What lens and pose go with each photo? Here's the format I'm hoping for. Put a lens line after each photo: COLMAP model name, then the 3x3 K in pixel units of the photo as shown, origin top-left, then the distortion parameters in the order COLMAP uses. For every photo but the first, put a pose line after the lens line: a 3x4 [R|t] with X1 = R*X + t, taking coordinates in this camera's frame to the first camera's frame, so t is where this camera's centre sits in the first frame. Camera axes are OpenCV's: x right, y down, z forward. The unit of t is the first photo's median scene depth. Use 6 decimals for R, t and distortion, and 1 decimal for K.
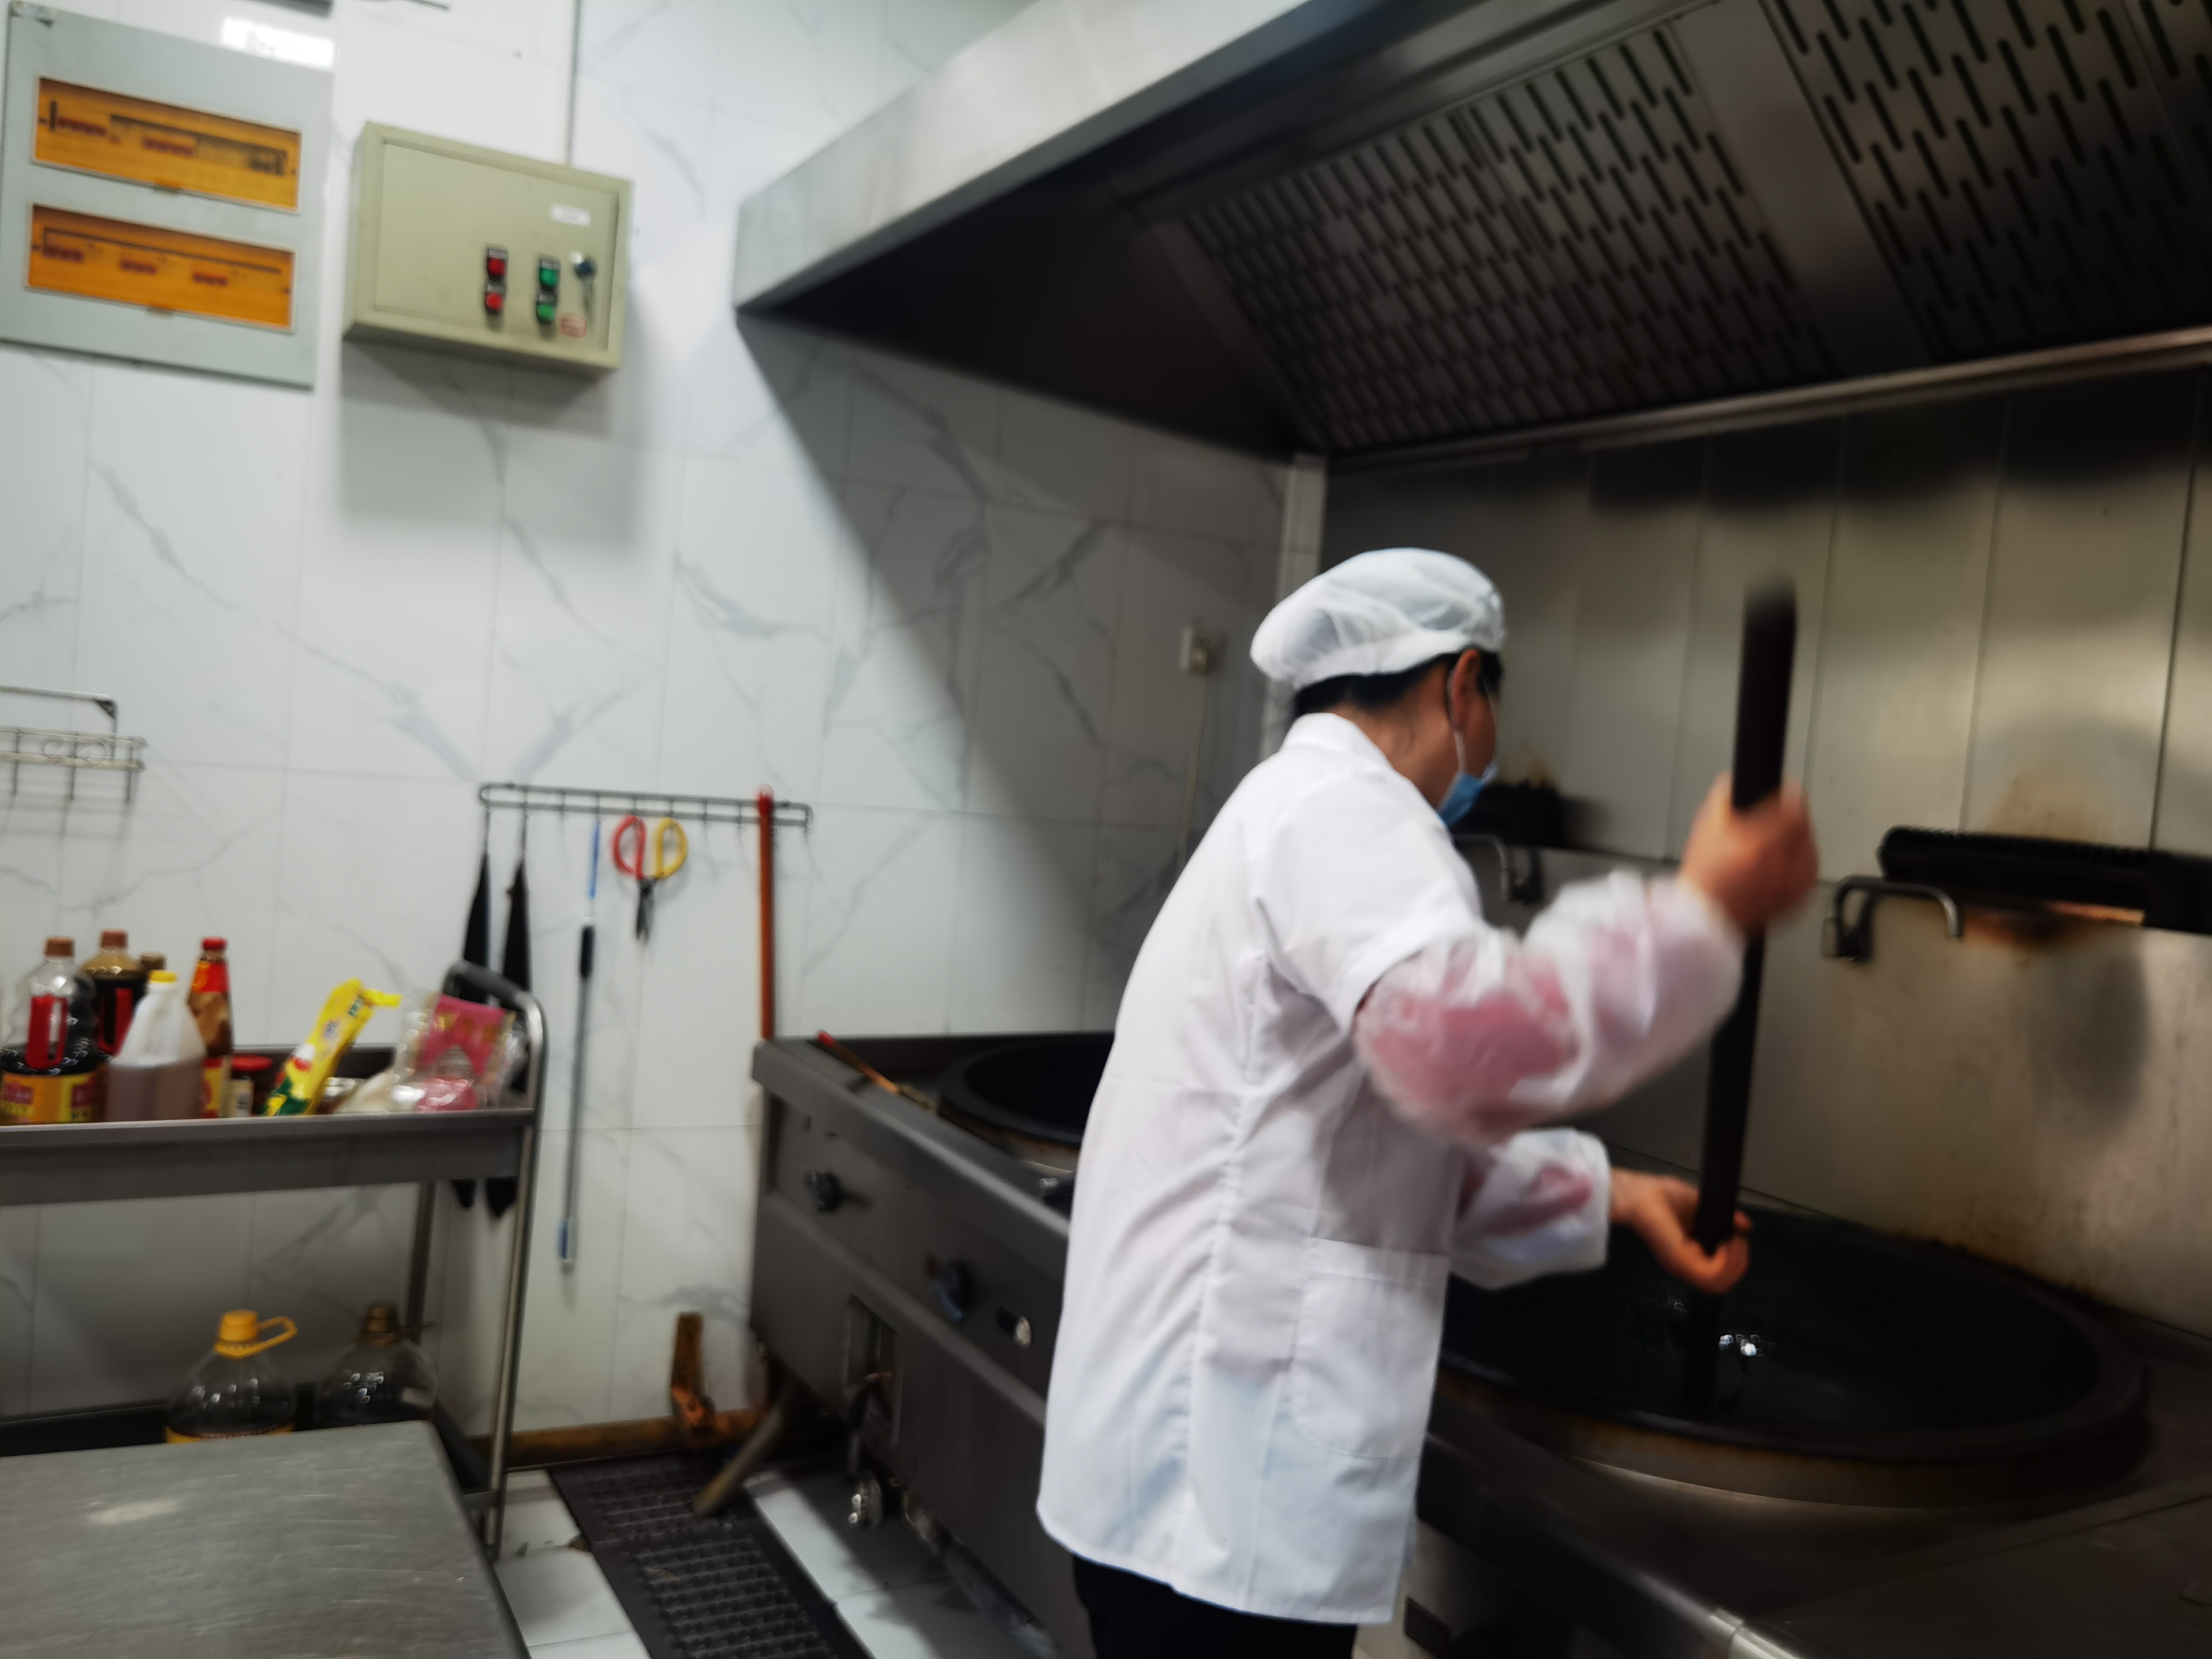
lens RADIAL K [[1763.3, 0, 1101.2], [0, 1763.3, 833.1], [0, 0, 1]] dist [-0.010800, -0.008423]
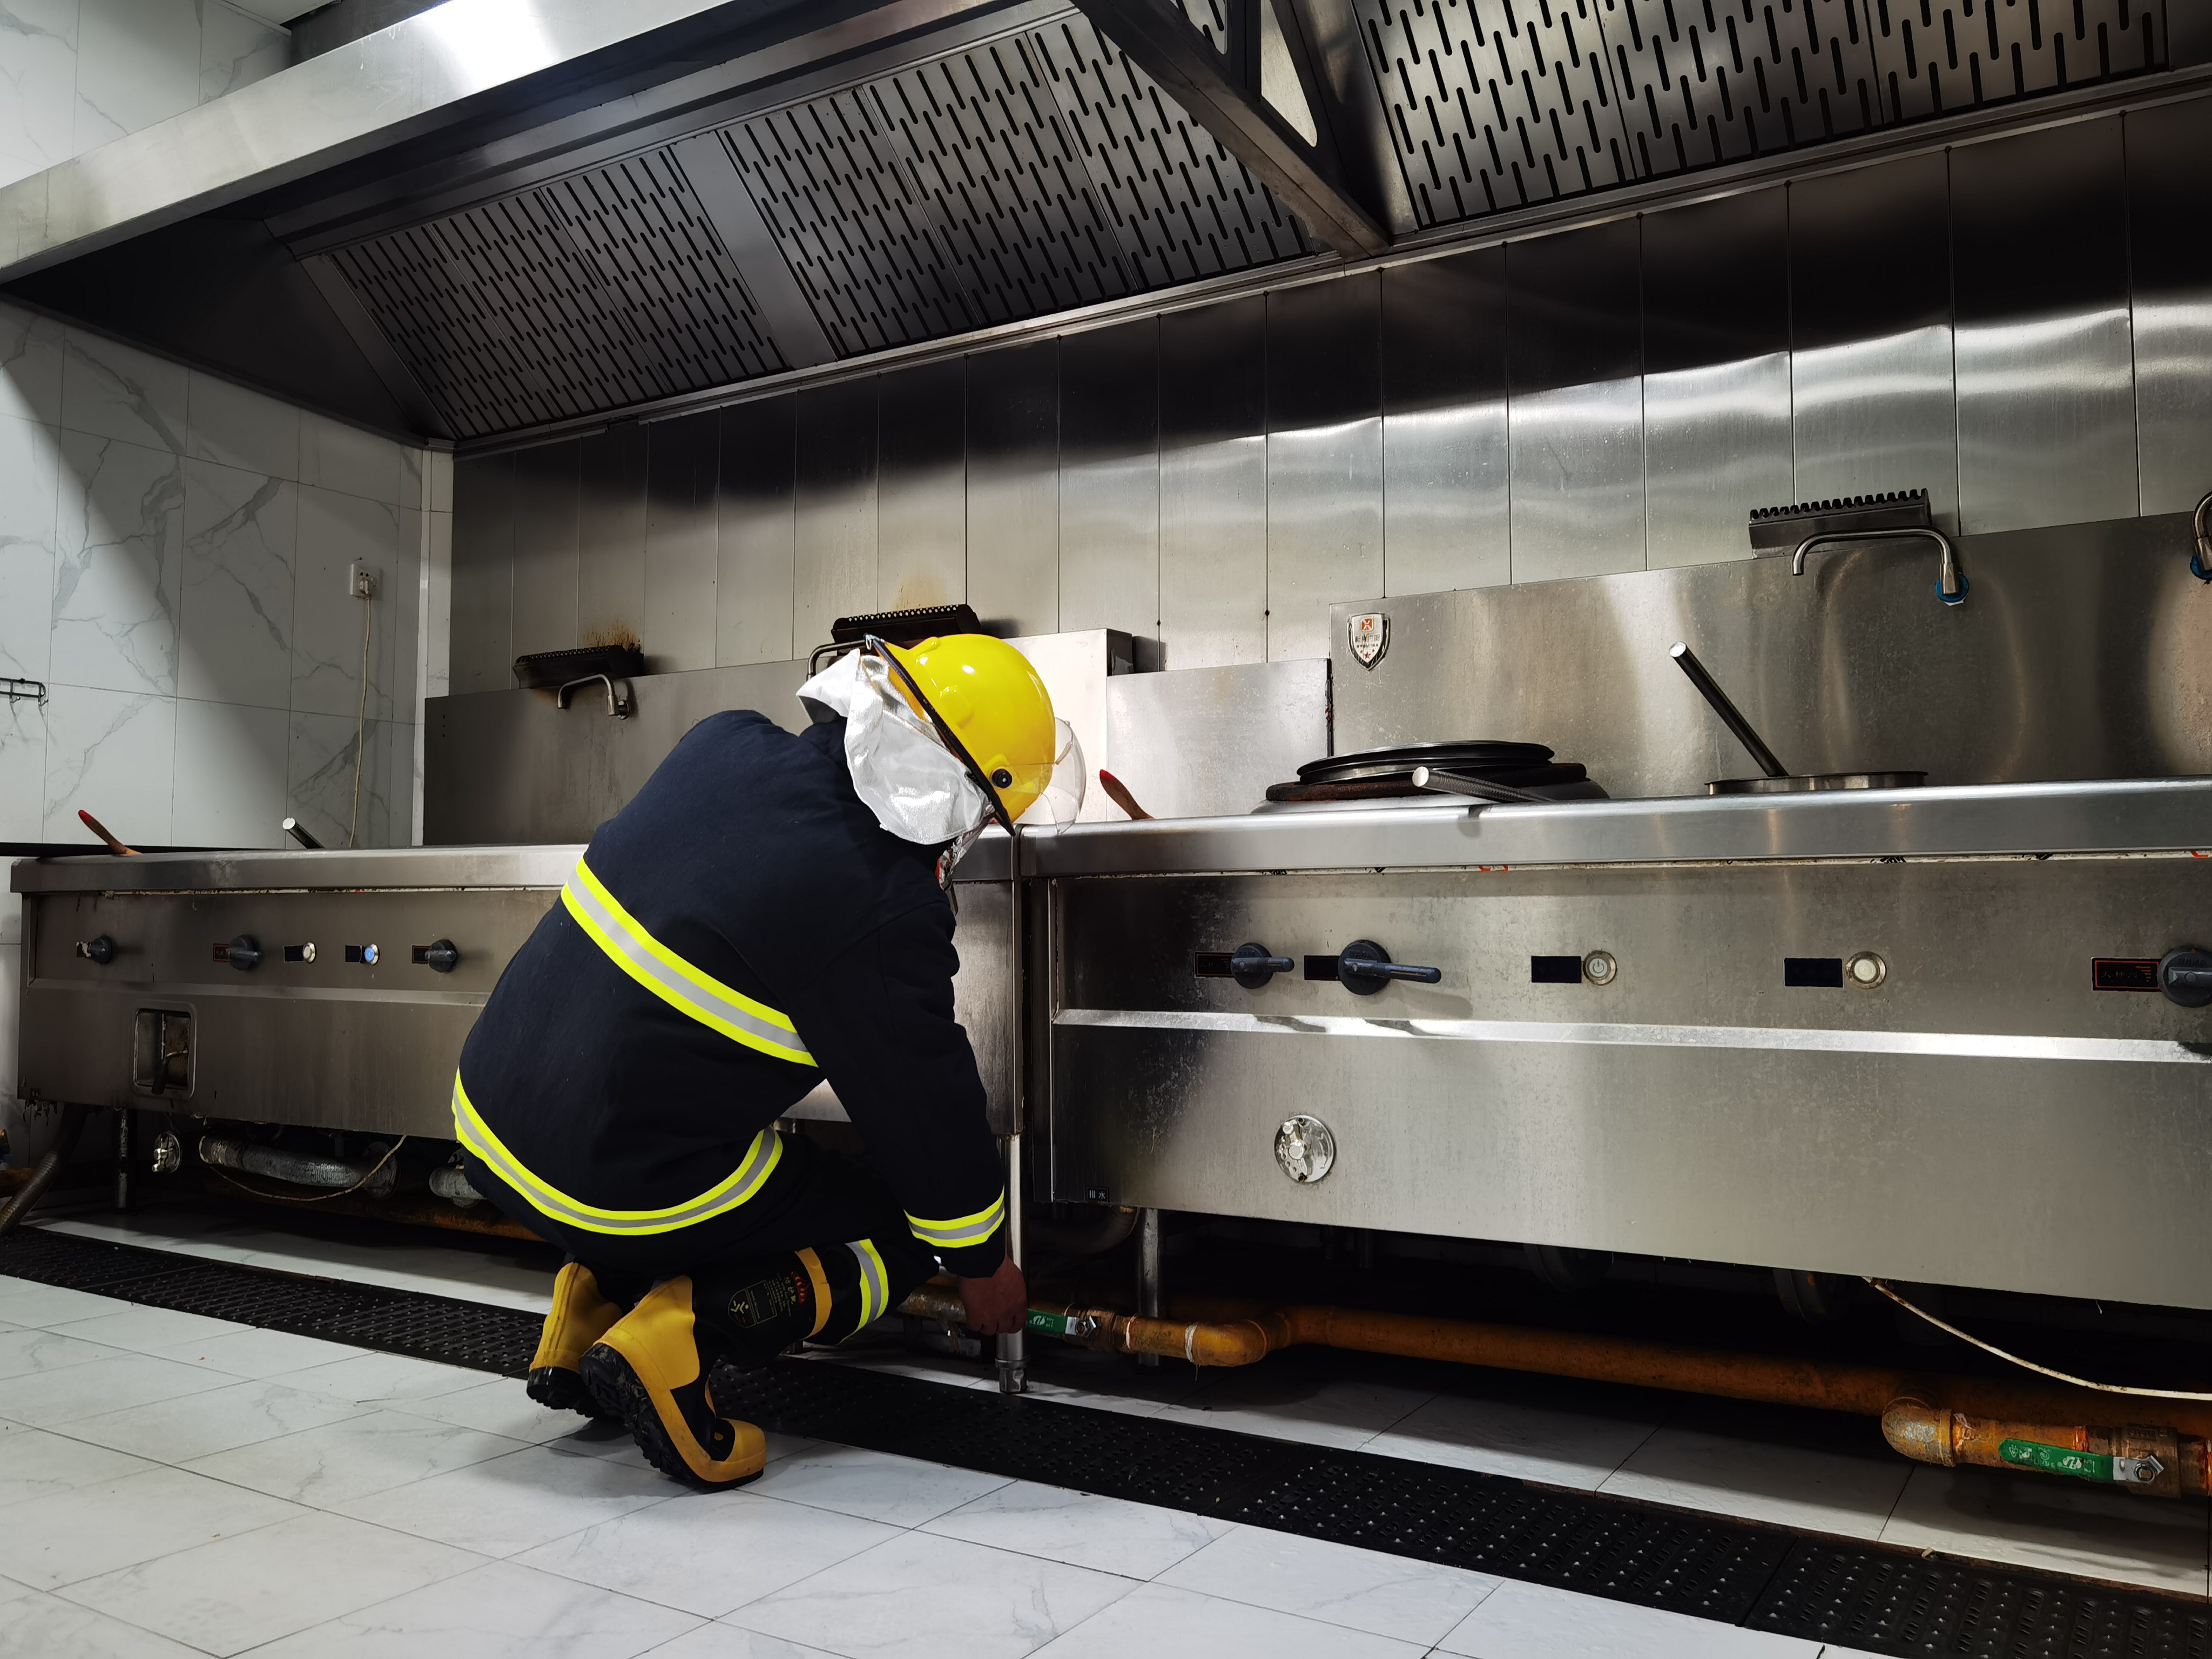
lens RADIAL K [[1763.3, 0, 1109.1], [0, 1763.3, 830.8], [0, 0, 1]] dist [-0.010800, -0.008423]
pose [[0.876504, -0.056813, 0.478030, -0.109594], [0.092825, 0.994322, -0.052028, 0.235503], [-0.472360, 0.089975, 0.876801, -0.458738]]
